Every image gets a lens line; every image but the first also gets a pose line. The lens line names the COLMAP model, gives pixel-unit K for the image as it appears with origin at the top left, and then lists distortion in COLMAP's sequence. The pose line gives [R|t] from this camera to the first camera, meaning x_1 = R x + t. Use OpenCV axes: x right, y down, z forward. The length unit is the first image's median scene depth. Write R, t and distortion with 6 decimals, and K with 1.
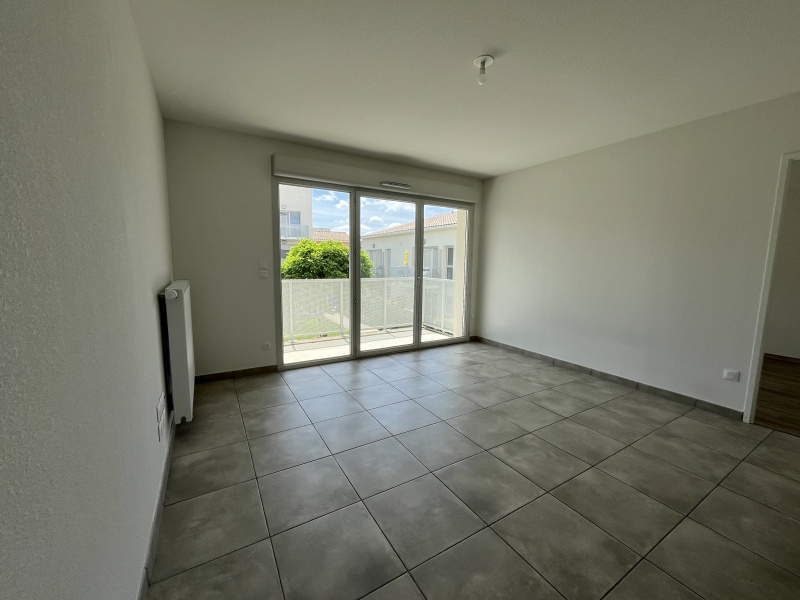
lens RADIAL K [[324.3, 0, 402.0], [0, 324.3, 293.4], [0, 0, 1]] dist [0.000237, -0.000720]
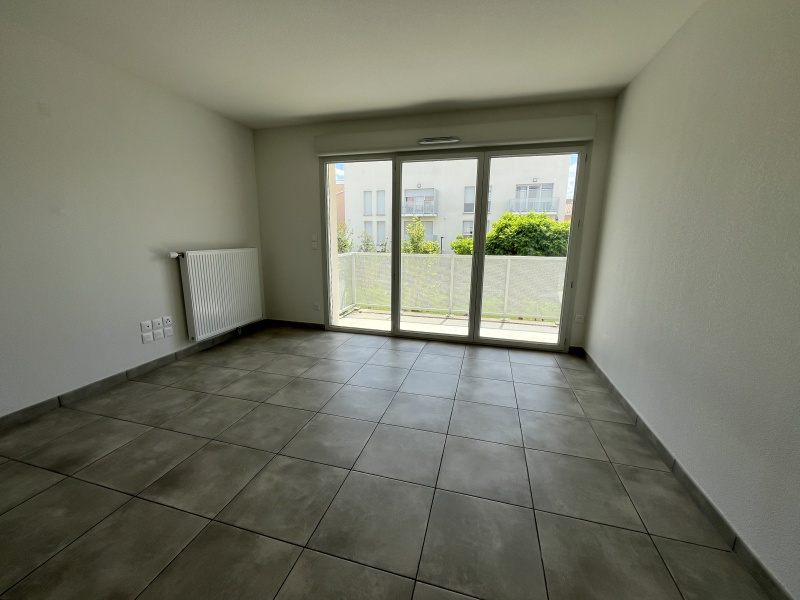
lens RADIAL K [[324.3, 0, 396.9], [0, 324.3, 296.9], [0, 0, 1]] dist [0.000237, -0.000720]
pose [[0.682189, 0.129342, -0.719645, 0.663281], [-0.071418, 0.991310, 0.110467, -0.027813], [0.727679, -0.023964, 0.685499, 0.417139]]
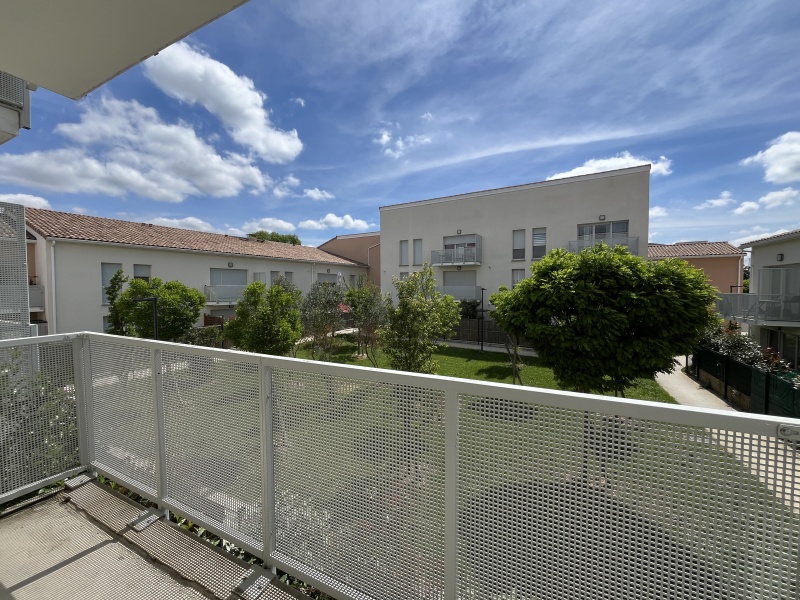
lens RADIAL K [[324.3, 0, 396.0], [0, 324.3, 300.8], [0, 0, 1]] dist [0.000237, -0.000720]
pose [[0.543534, 0.020221, -0.839144, 0.124727], [-0.072877, 0.997072, -0.023177, -0.138151], [0.836218, 0.073751, 0.543416, 1.529798]]
